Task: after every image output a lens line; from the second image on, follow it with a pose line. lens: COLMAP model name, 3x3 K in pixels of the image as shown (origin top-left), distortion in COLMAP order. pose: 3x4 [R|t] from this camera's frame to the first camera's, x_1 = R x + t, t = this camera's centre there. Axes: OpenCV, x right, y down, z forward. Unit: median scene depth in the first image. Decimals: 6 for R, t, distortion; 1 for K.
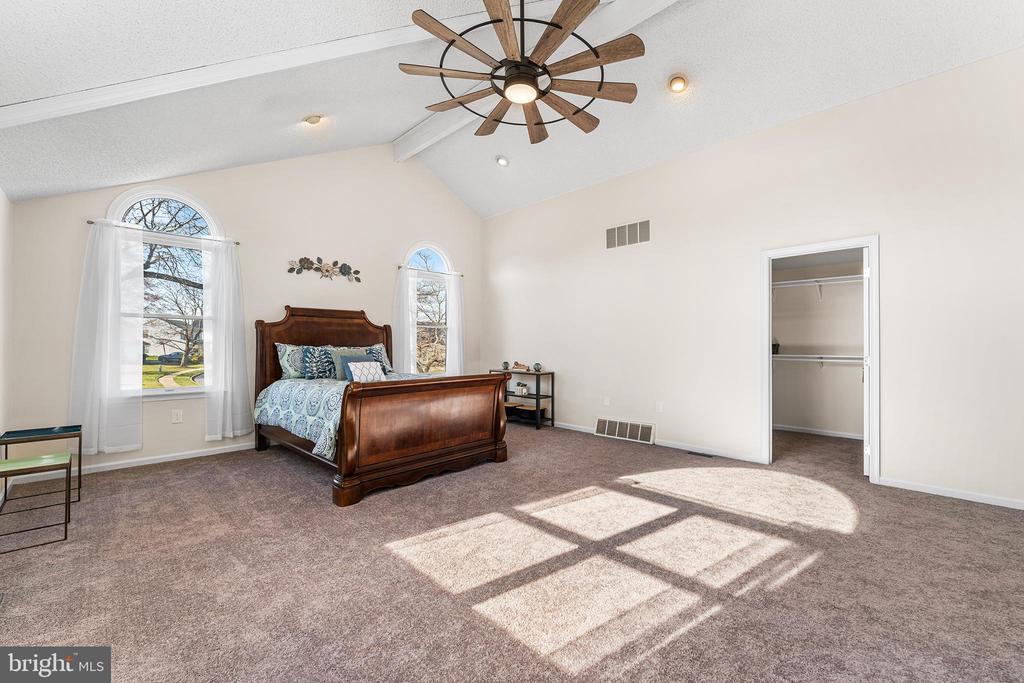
lens RADIAL K [[414.4, 0, 512.0], [0, 414.4, 341.5], [0, 0, 1]] dist [-0.001599, -0.000132]
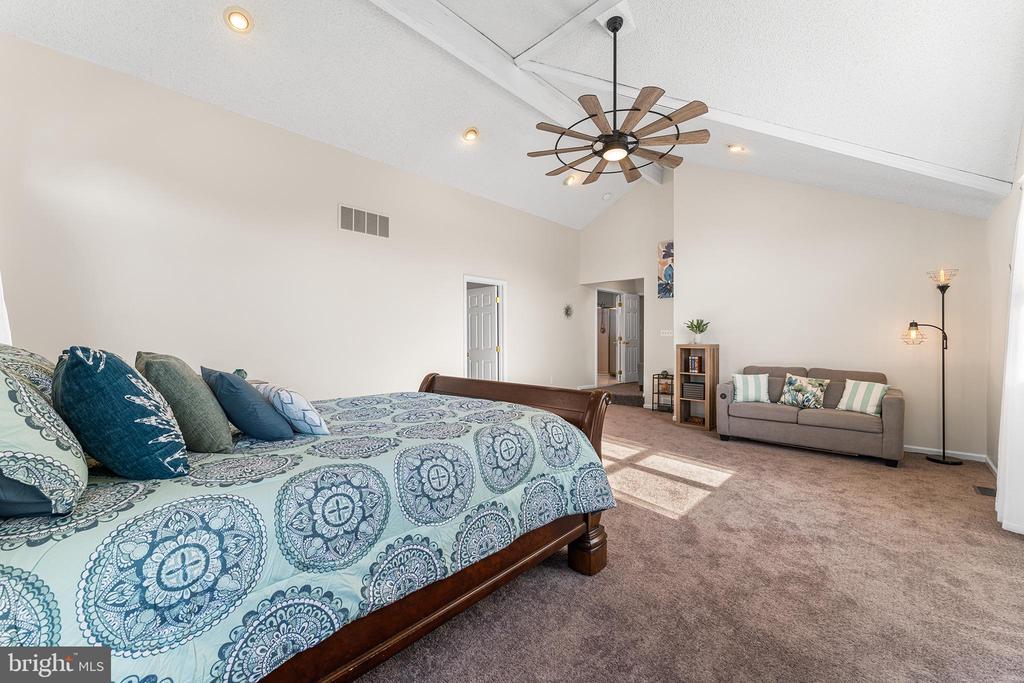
lens RADIAL K [[412.7, 0, 511.5], [0, 412.7, 334.5], [0, 0, 1]] dist [0.000816, 0.000061]
pose [[-0.030836, 0.011654, 0.999457, -0.946925], [-0.009724, 0.999881, -0.011959, 0.005503], [-0.999477, -0.010087, -0.030719, 0.995665]]
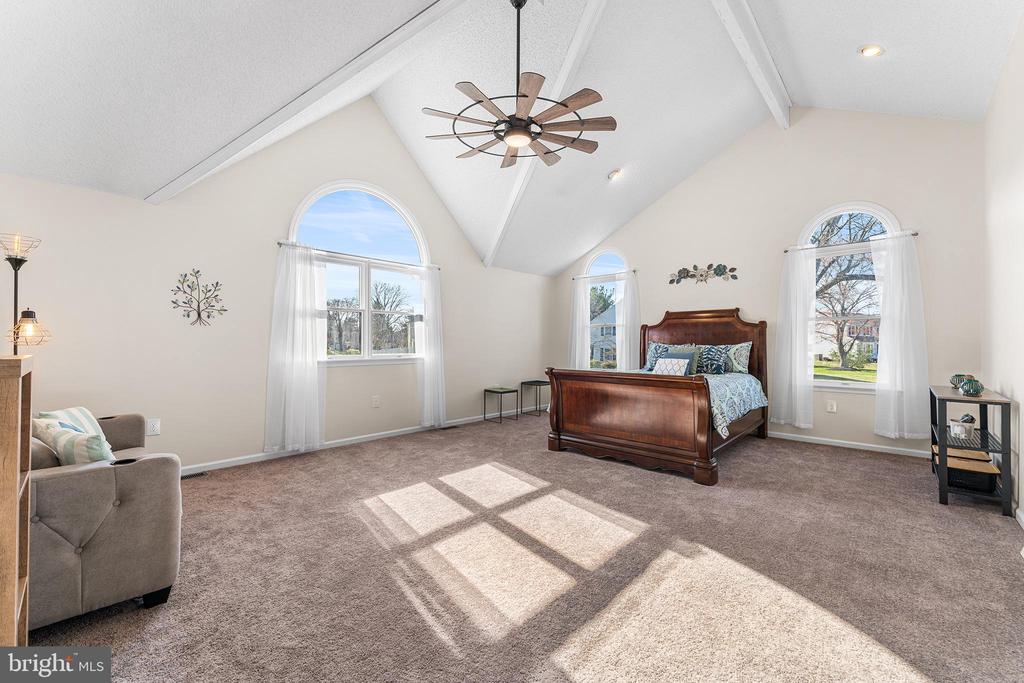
lens RADIAL K [[412.7, 0, 511.5], [0, 412.7, 334.5], [0, 0, 1]] dist [0.000816, 0.000061]
pose [[0.022539, -0.022255, -0.999498, 0.911170], [0.004991, 0.999742, -0.022148, 0.009701], [0.999734, -0.004489, 0.022644, 0.689932]]
